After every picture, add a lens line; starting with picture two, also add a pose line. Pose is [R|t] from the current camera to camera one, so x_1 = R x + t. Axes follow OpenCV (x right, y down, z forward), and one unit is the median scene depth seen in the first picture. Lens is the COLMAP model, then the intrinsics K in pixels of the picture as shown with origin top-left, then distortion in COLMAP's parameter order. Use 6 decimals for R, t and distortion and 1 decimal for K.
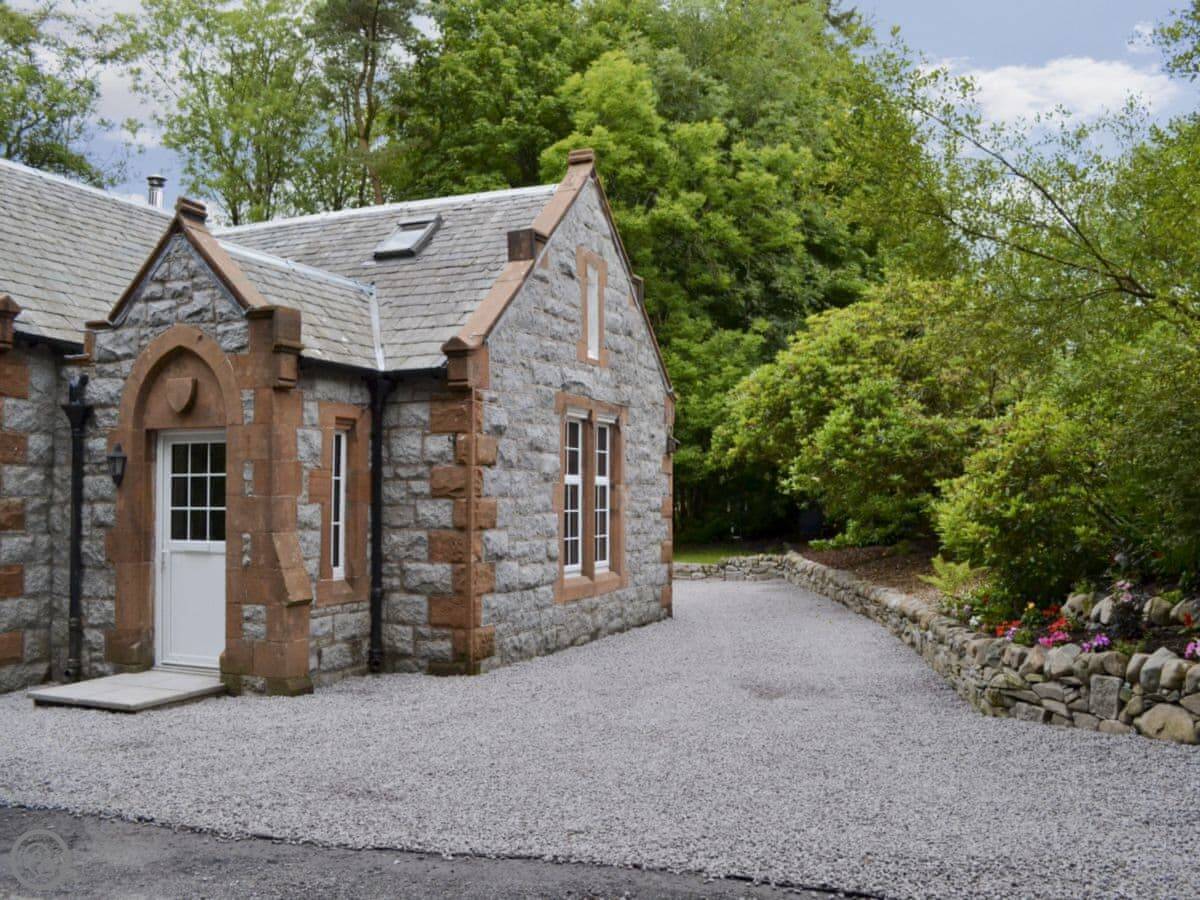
lens RADIAL K [[996.4, 0, 600.0], [0, 996.4, 450.0], [0, 0, 1]] dist [-0.067346, 0.000087]
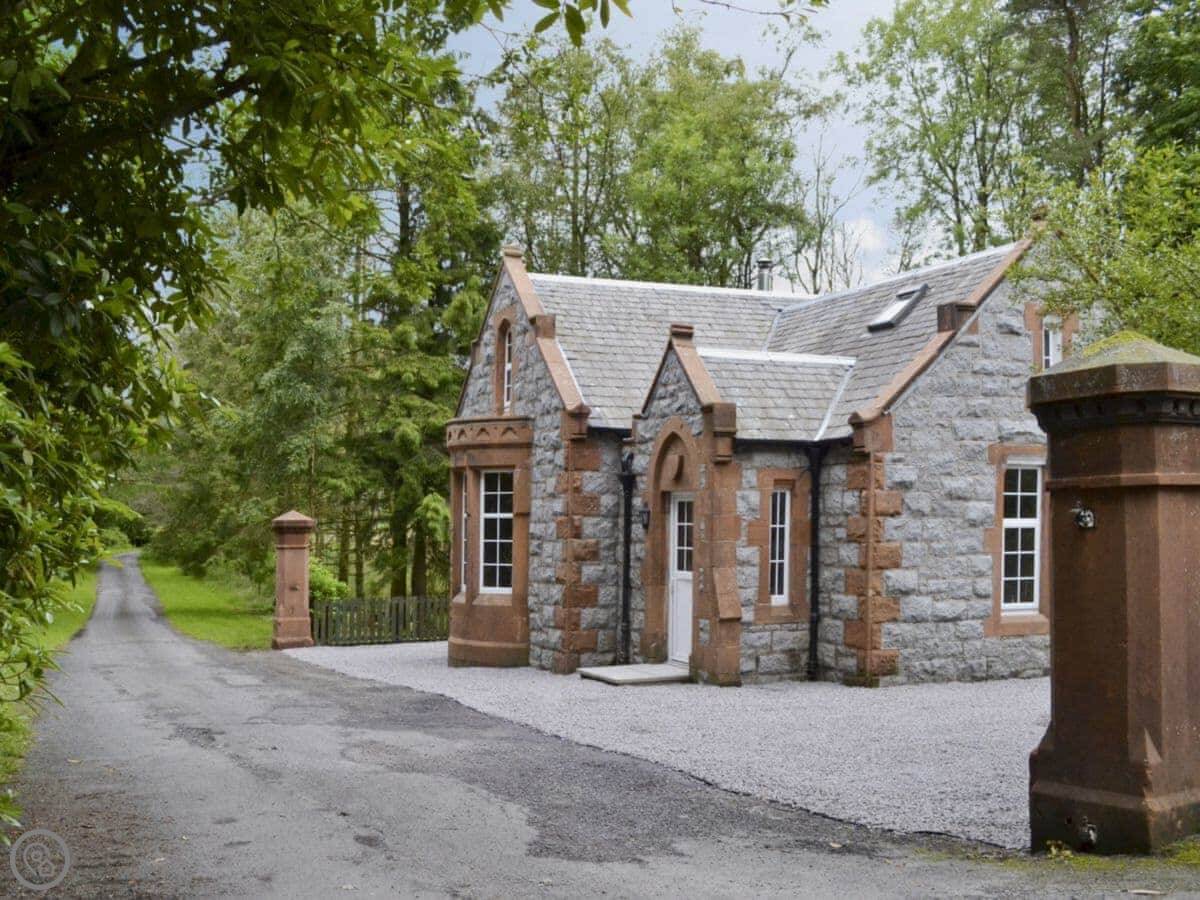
lens RADIAL K [[1153.9, 0, 600.0], [0, 1153.9, 450.0], [0, 0, 1]] dist [-0.054525, -0.010689]
pose [[0.724793, -0.040282, -0.687788, 0.601743], [0.034959, 0.999154, -0.021678, -0.046625], [0.688079, -0.008333, 0.725588, -0.251428]]
